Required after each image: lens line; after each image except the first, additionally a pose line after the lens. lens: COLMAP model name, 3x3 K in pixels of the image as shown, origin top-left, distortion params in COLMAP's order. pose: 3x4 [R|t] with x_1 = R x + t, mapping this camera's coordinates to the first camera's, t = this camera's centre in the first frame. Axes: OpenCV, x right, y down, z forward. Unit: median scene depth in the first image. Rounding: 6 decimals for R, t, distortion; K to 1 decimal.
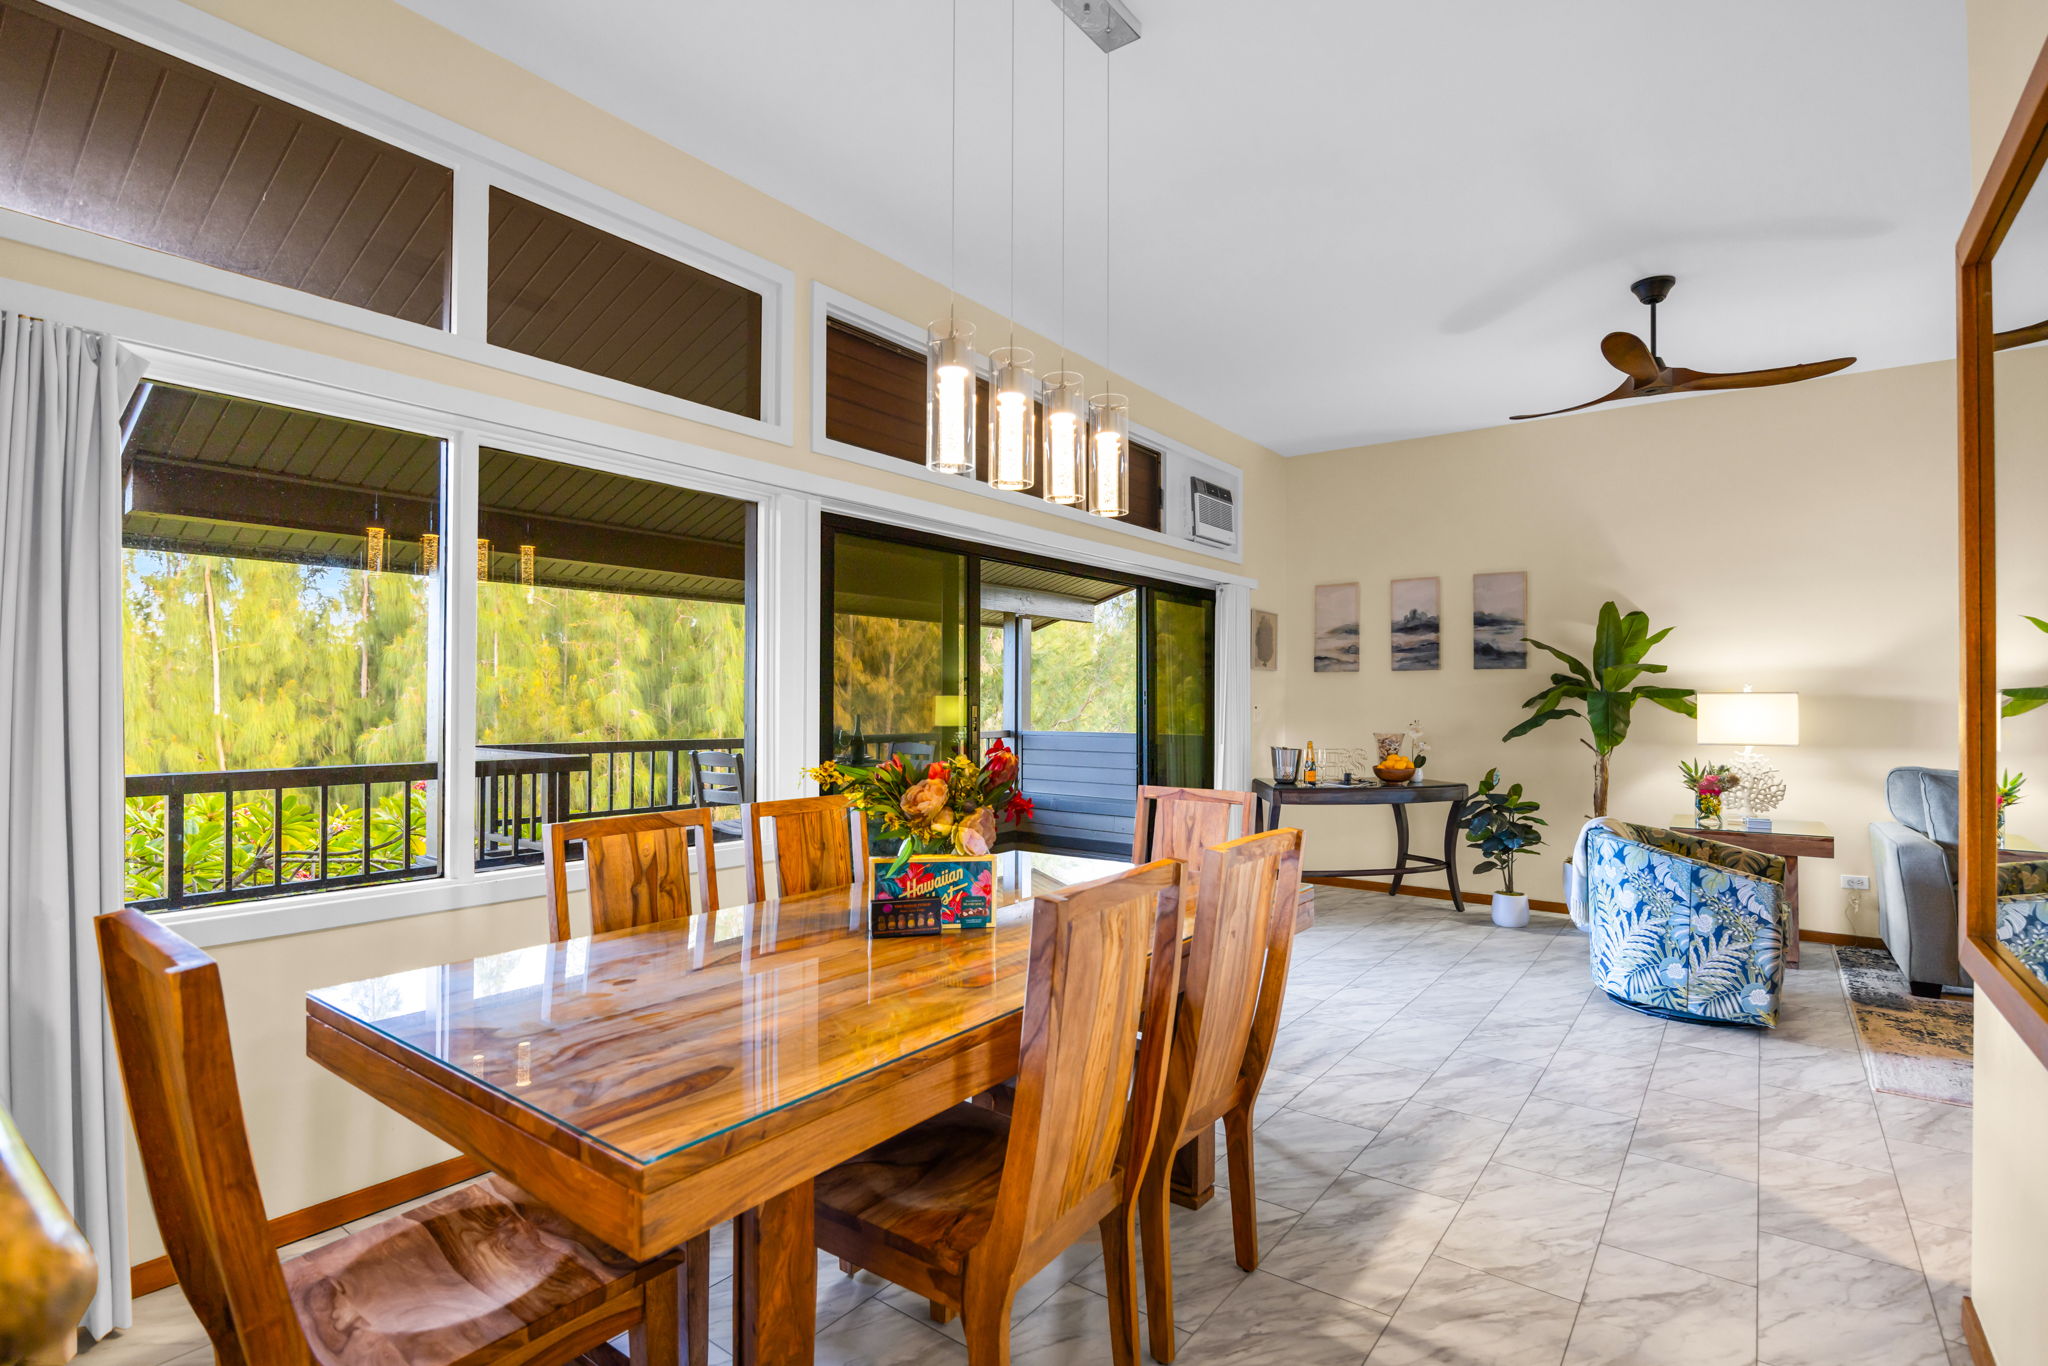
lens RADIAL K [[984.9, 0, 1026.5], [0, 984.9, 695.9], [0, 0, 1]] dist [-0.001655, -0.000115]
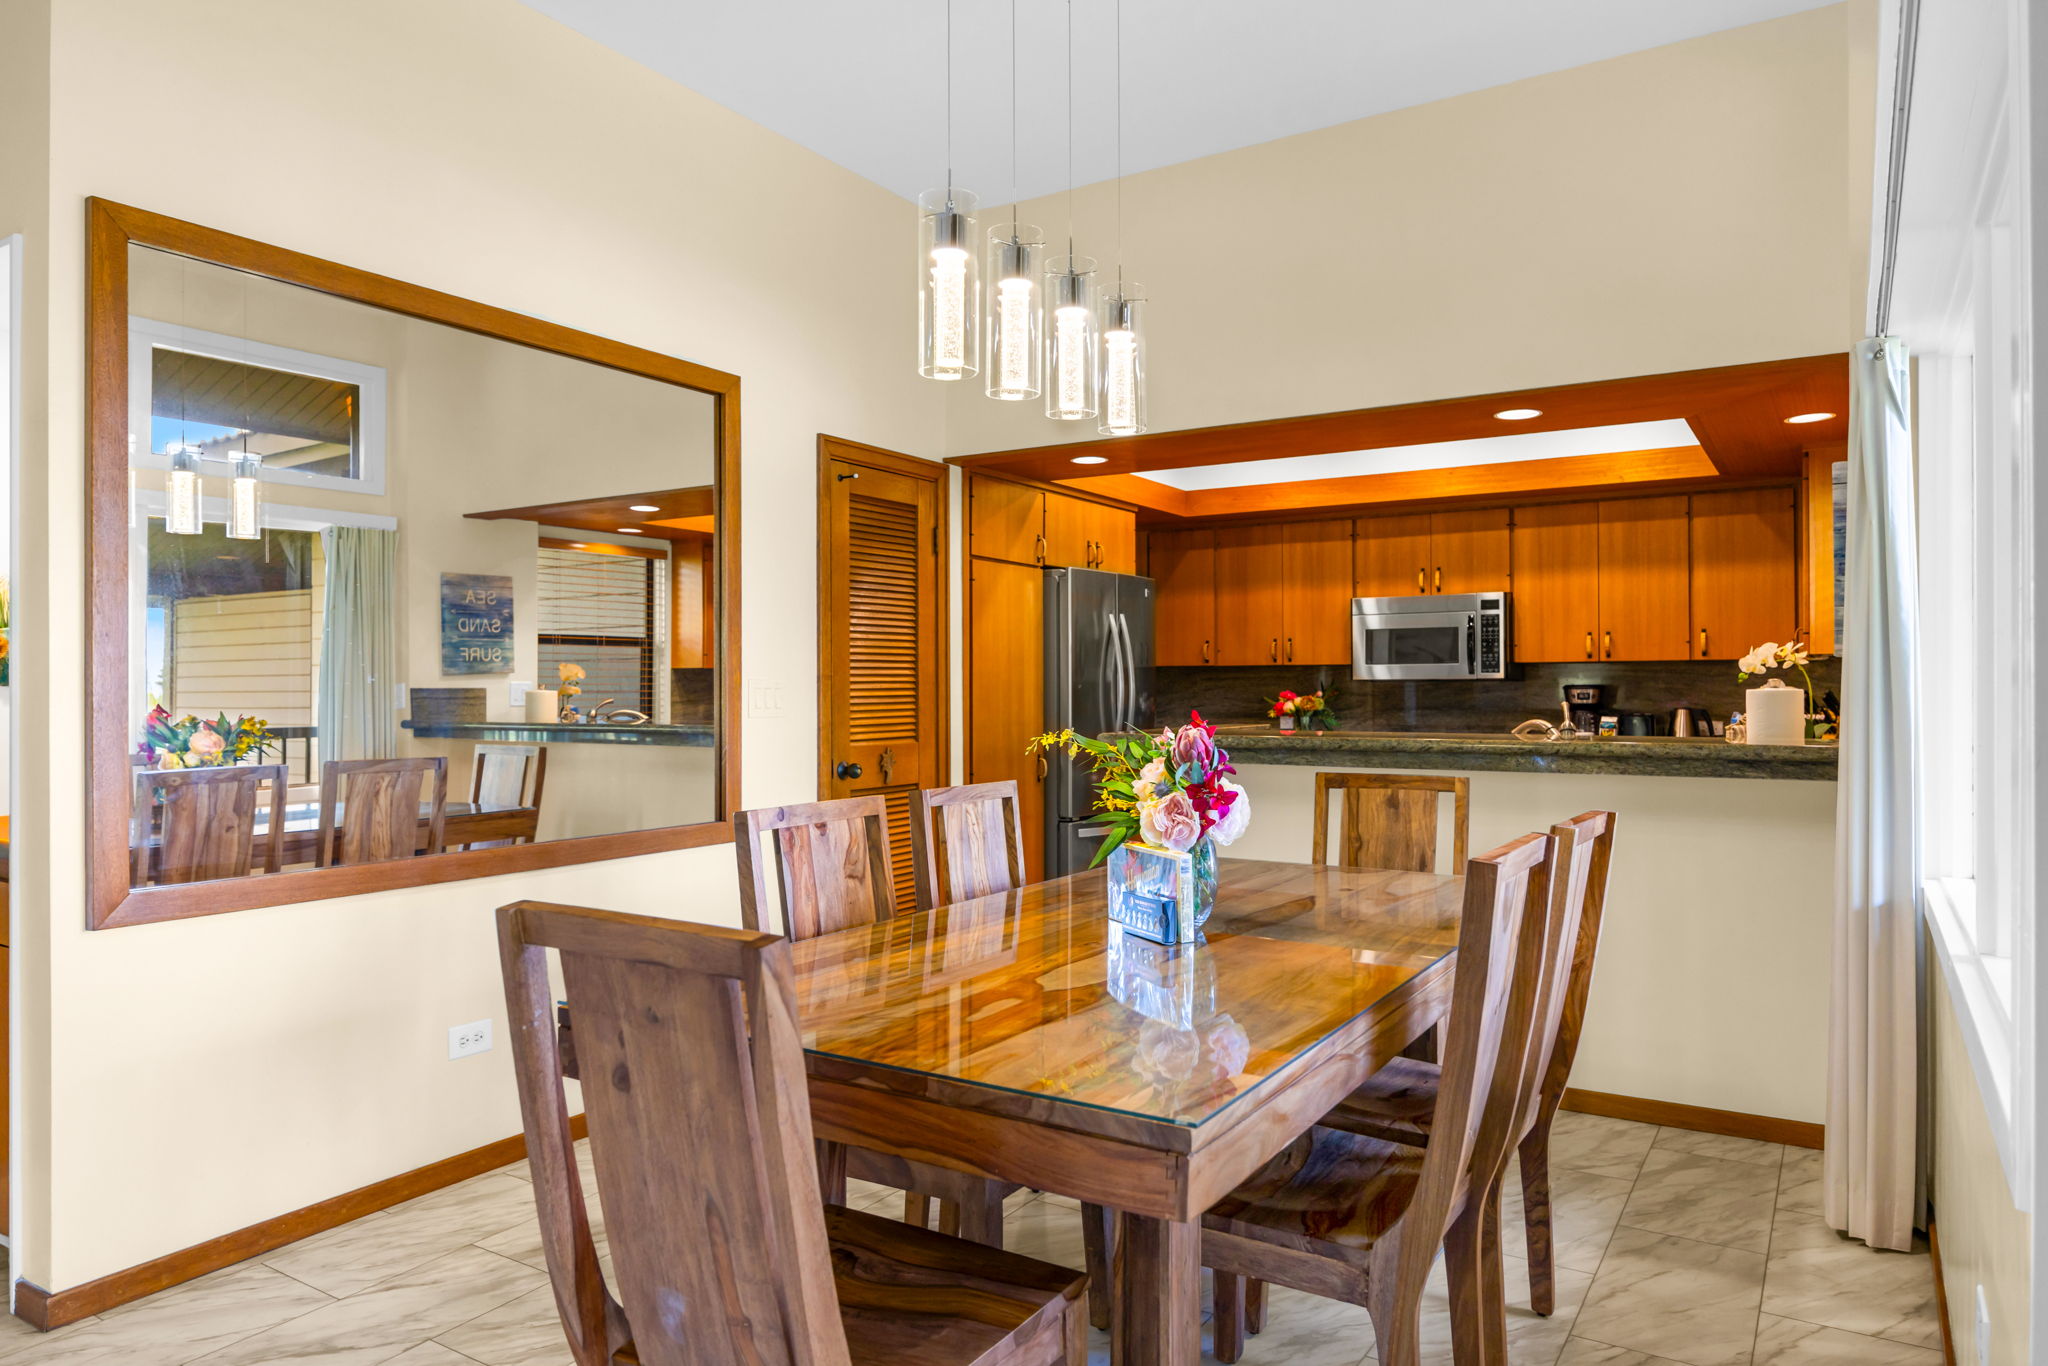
lens RADIAL K [[1374.5, 0, 1024.0], [0, 1374.5, 683.0], [0, 0, 1]] dist [0.002272, 0.000288]
pose [[-0.995713, -0.000092, -0.092498, 0.071298], [0.000768, 0.999957, -0.009267, 0.016979], [0.092495, -0.009299, -0.995670, 1.139408]]
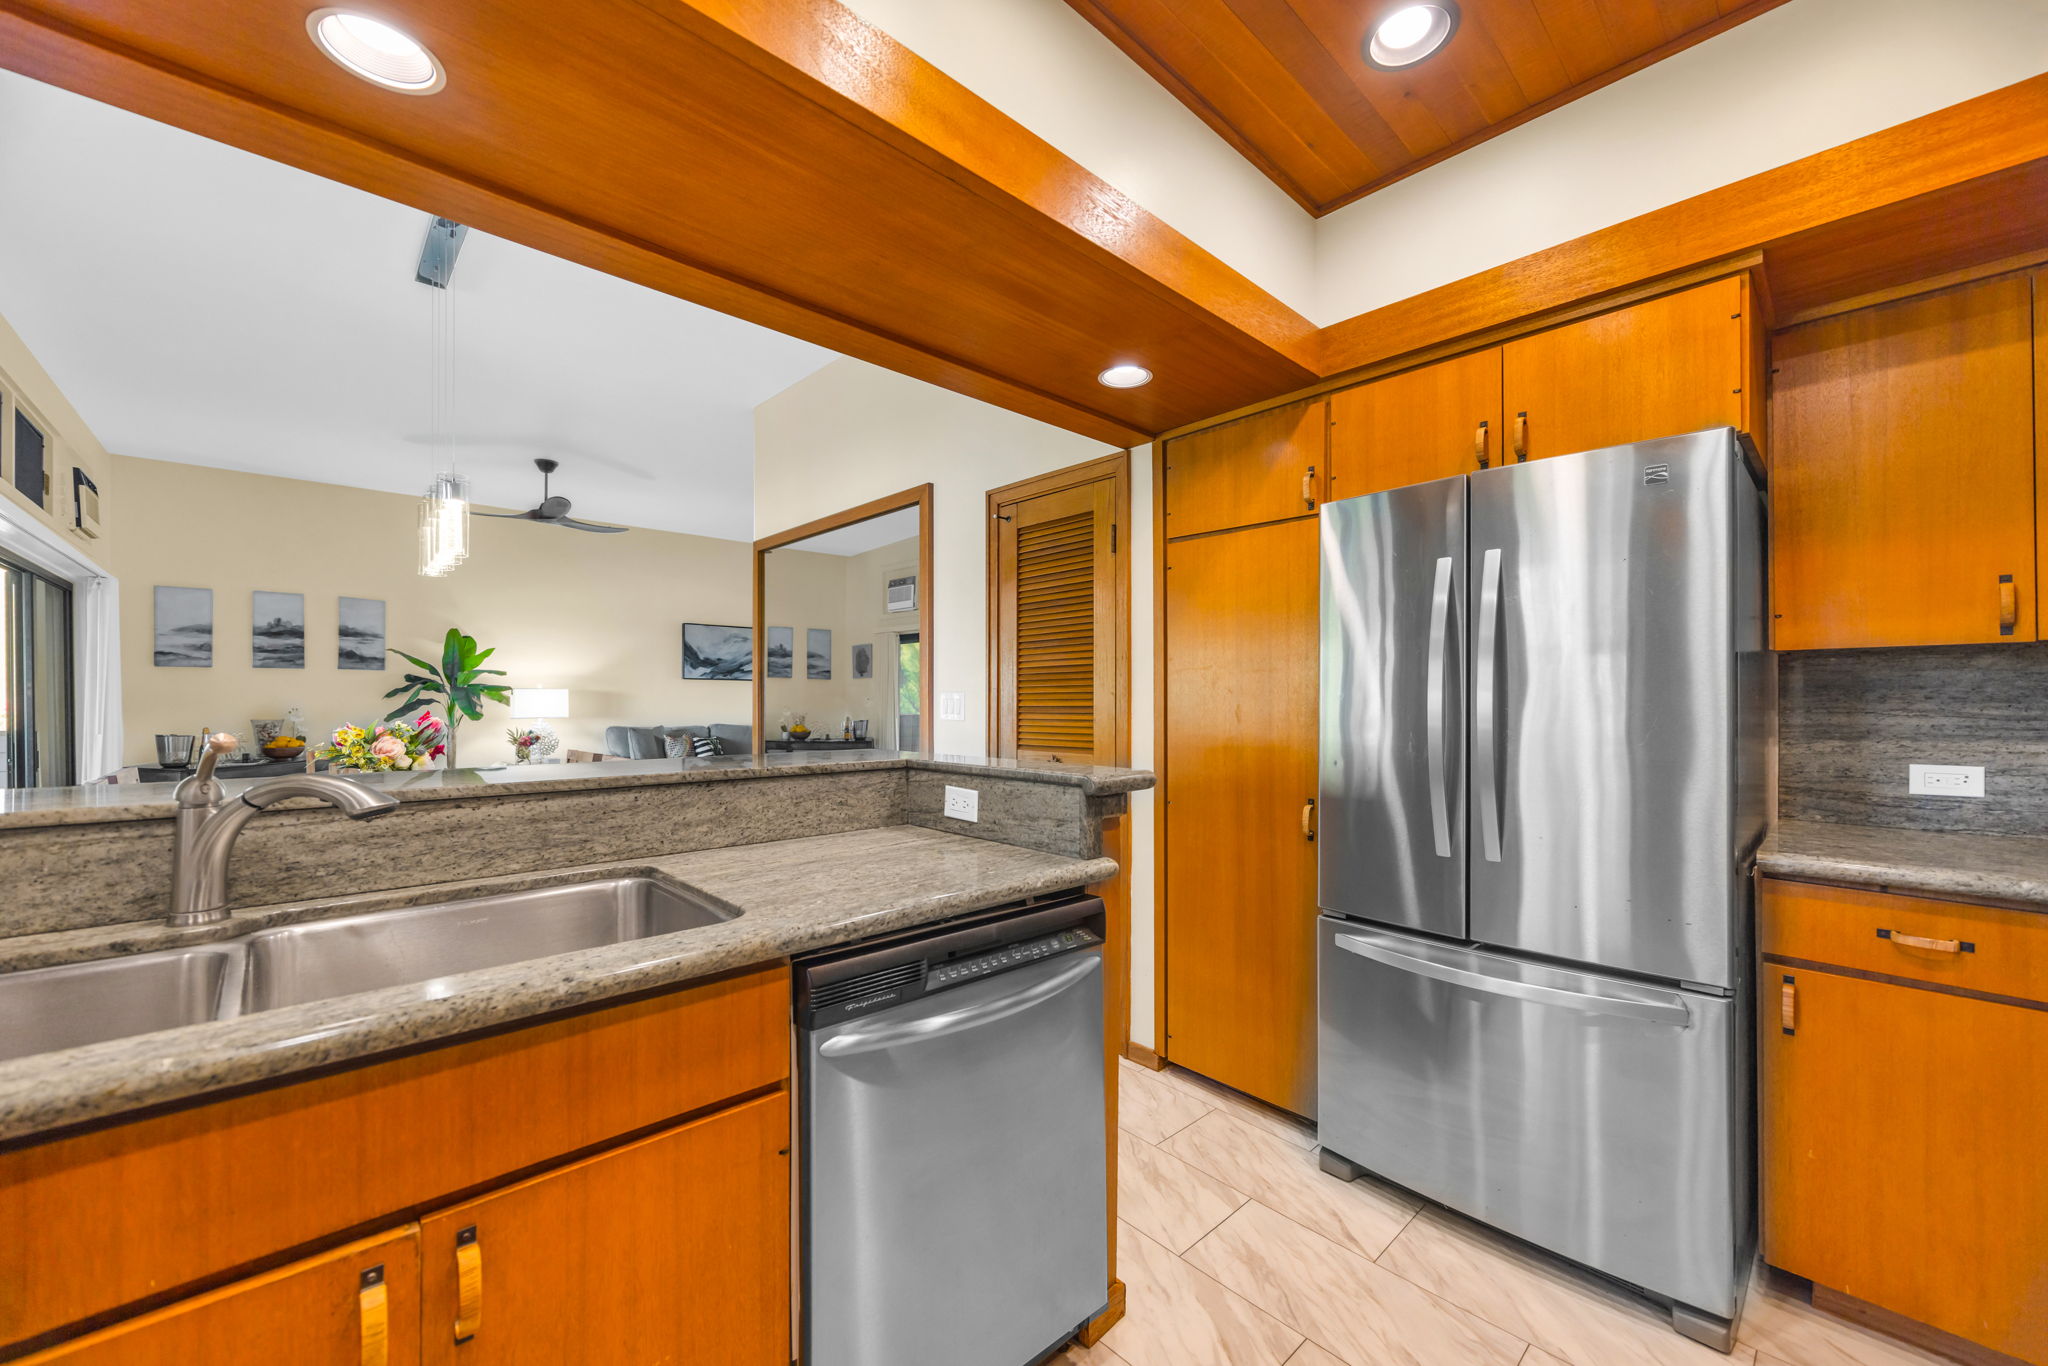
lens RADIAL K [[784.3, 0, 1025.6], [0, 784.3, 695.3], [0, 0, 1]] dist [-0.000186, -0.000015]
pose [[0.177664, -0.000792, 0.984091, -0.612737], [-0.002550, 0.999996, 0.001266, 0.006886], [-0.984088, -0.002734, 0.177662, -0.130108]]
